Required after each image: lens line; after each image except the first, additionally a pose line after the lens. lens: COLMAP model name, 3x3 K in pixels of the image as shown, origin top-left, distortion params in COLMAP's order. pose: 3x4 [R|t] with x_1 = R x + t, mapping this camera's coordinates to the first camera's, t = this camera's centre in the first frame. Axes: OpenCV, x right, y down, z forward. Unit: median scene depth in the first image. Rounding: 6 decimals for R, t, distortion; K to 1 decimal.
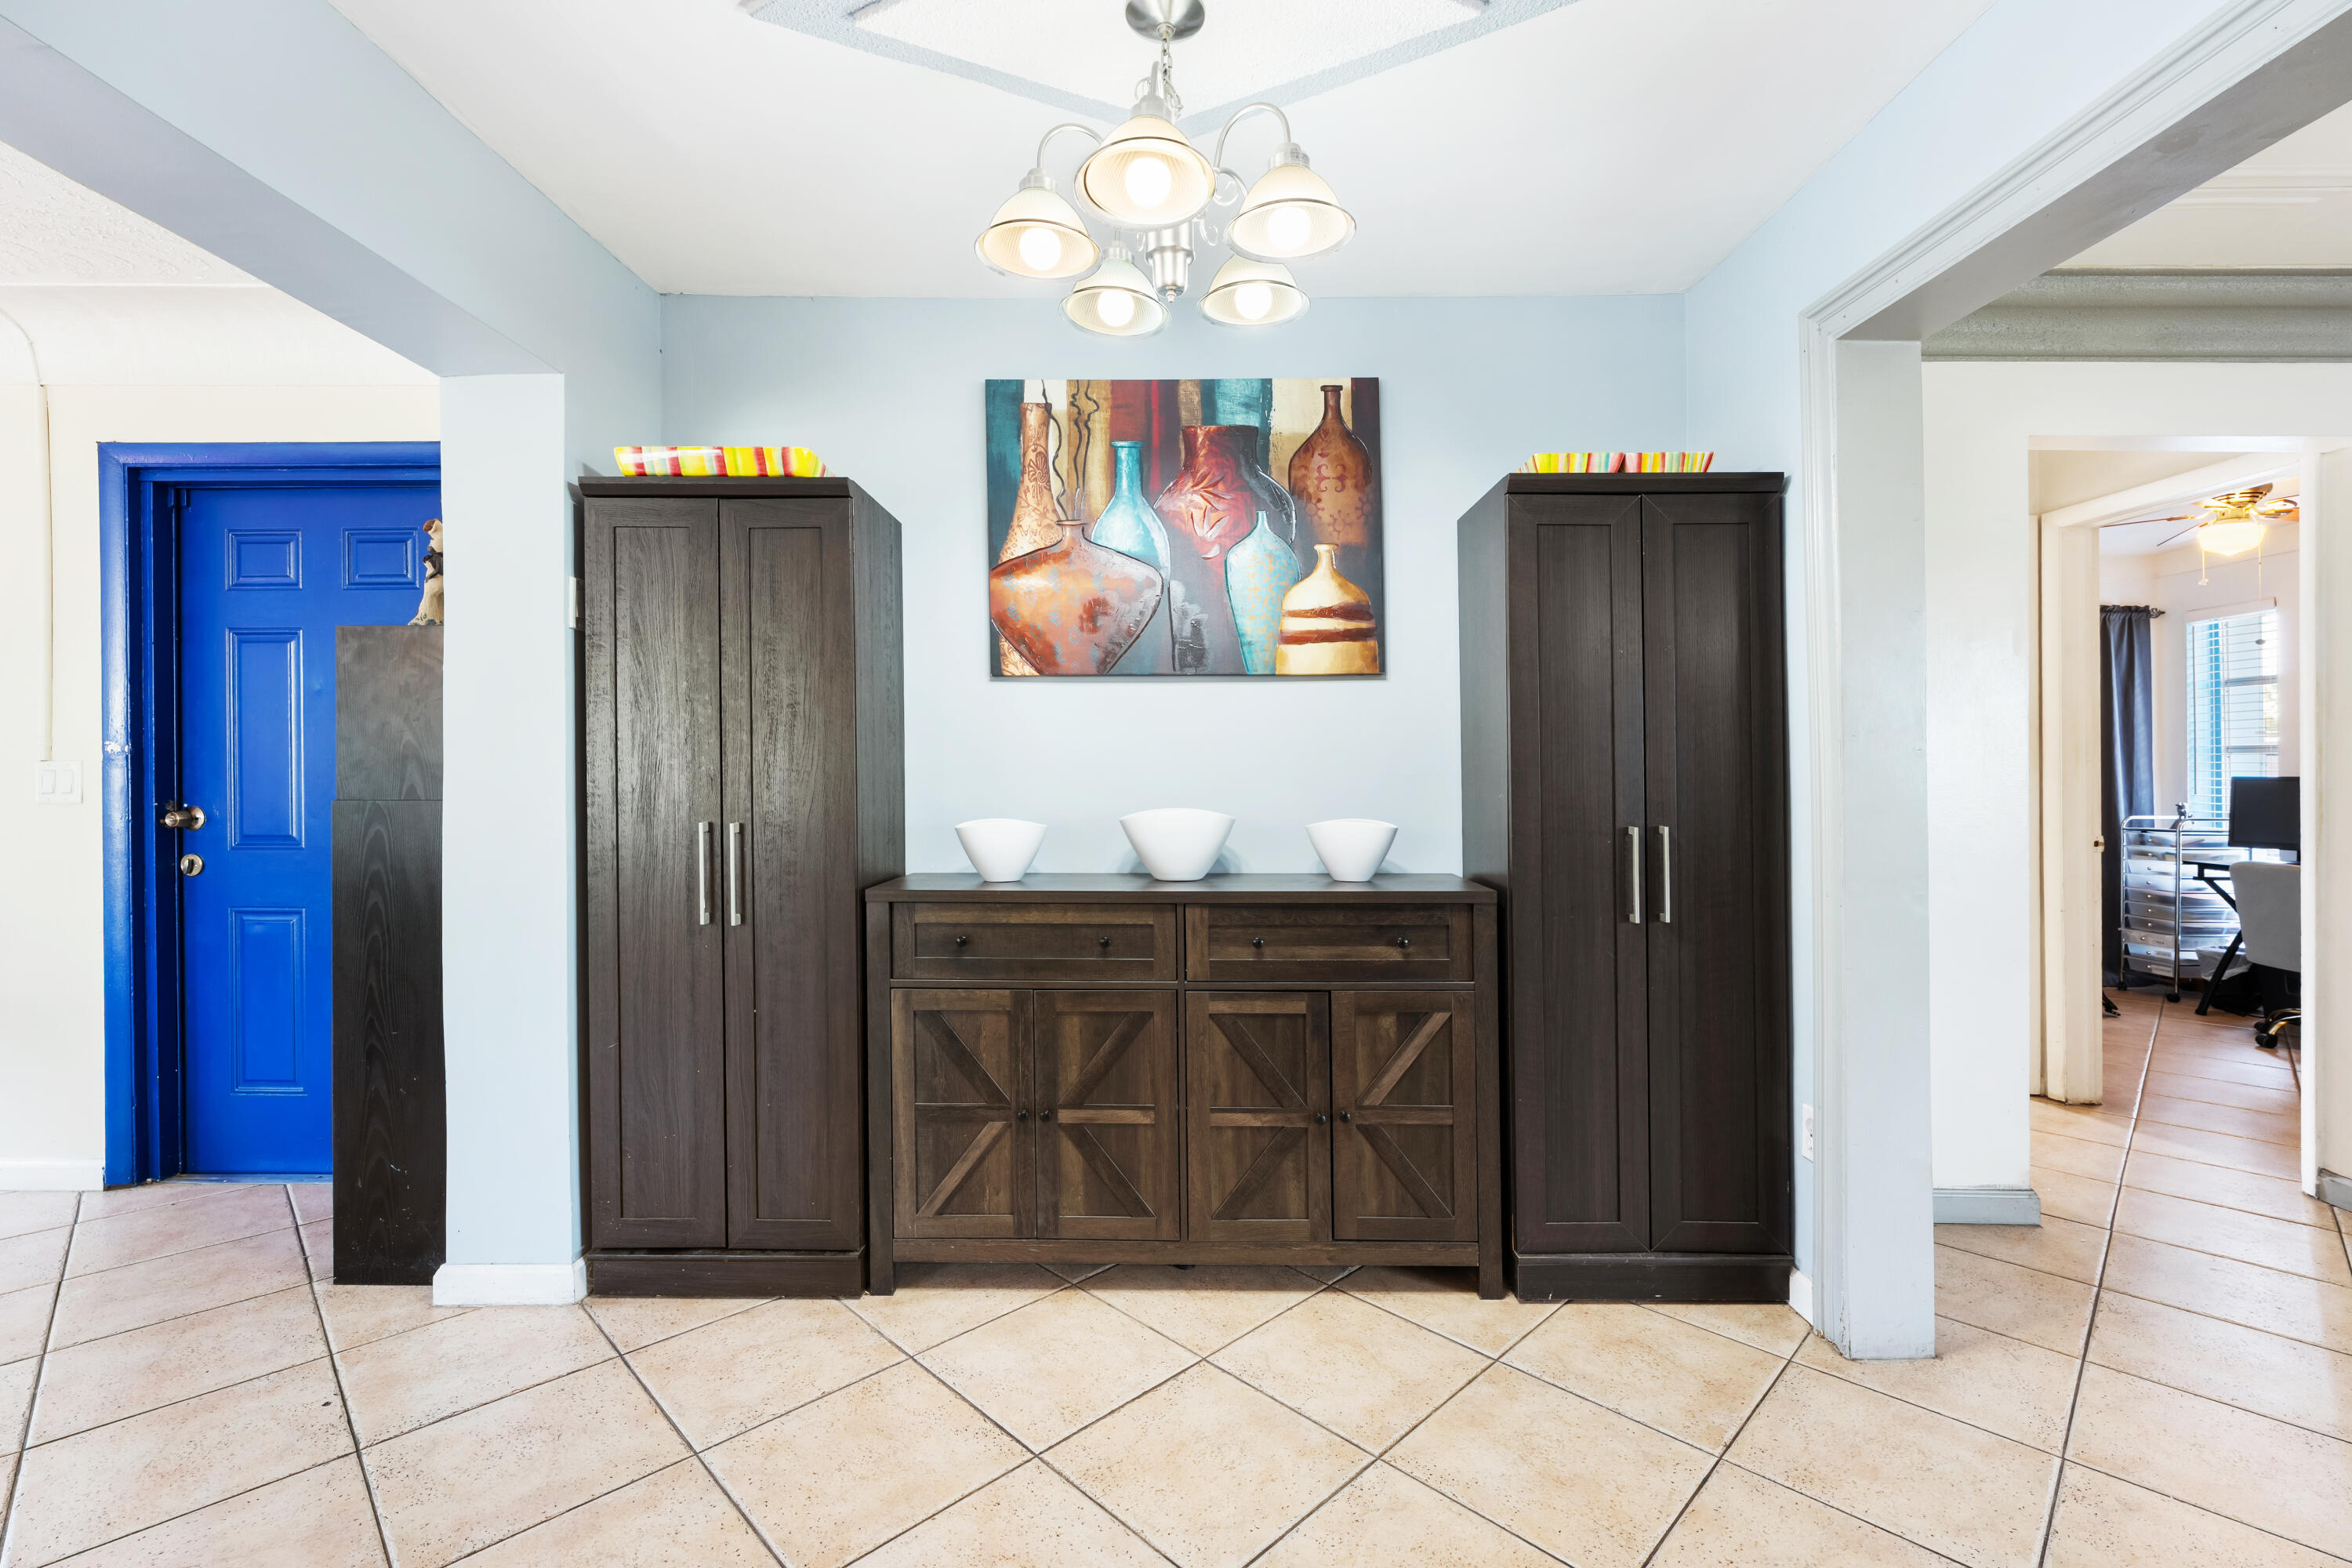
lens RADIAL K [[1006.2, 0, 1176.8], [0, 1006.2, 774.2], [0, 0, 1]] dist [-0.012616, -0.000446]
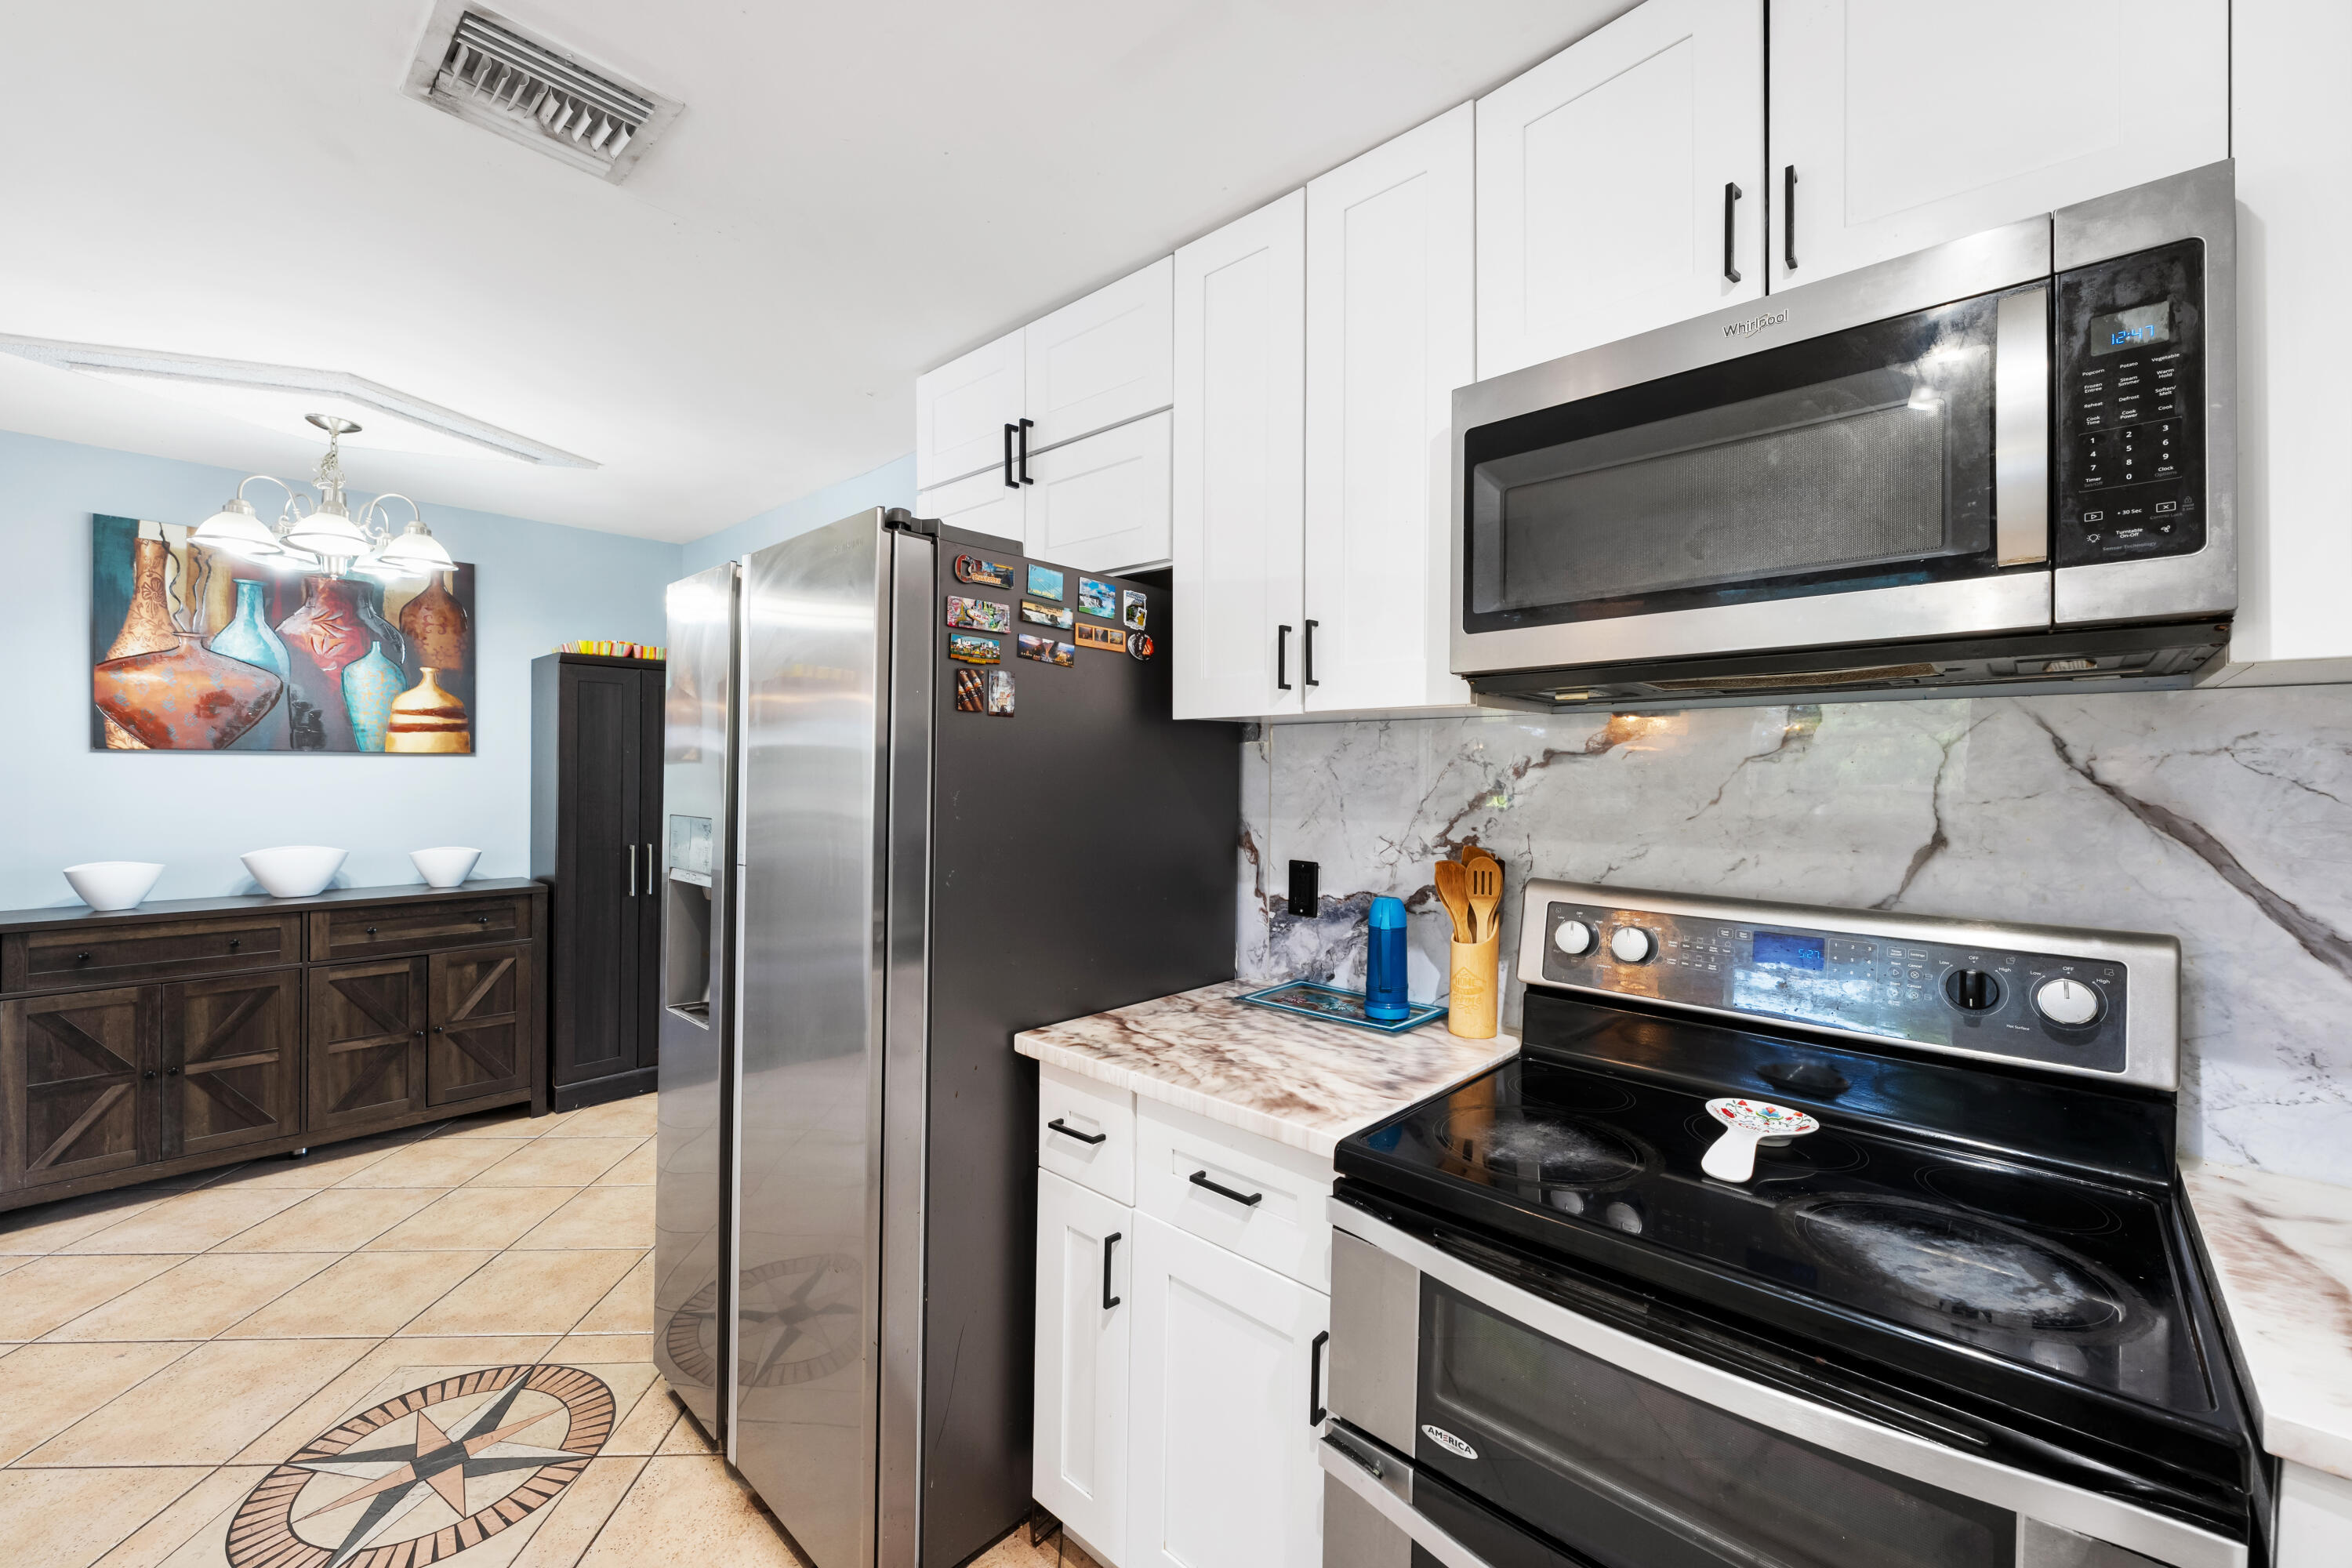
lens RADIAL K [[948.1, 0, 1176.0], [0, 948.1, 752.2], [0, 0, 1]] dist [0.003110, -0.000157]
pose [[0.671620, 0.019398, 0.740642, -0.180949], [-0.014626, 0.999810, -0.012923, -0.112573], [-0.740752, -0.002153, 0.671776, -0.938346]]
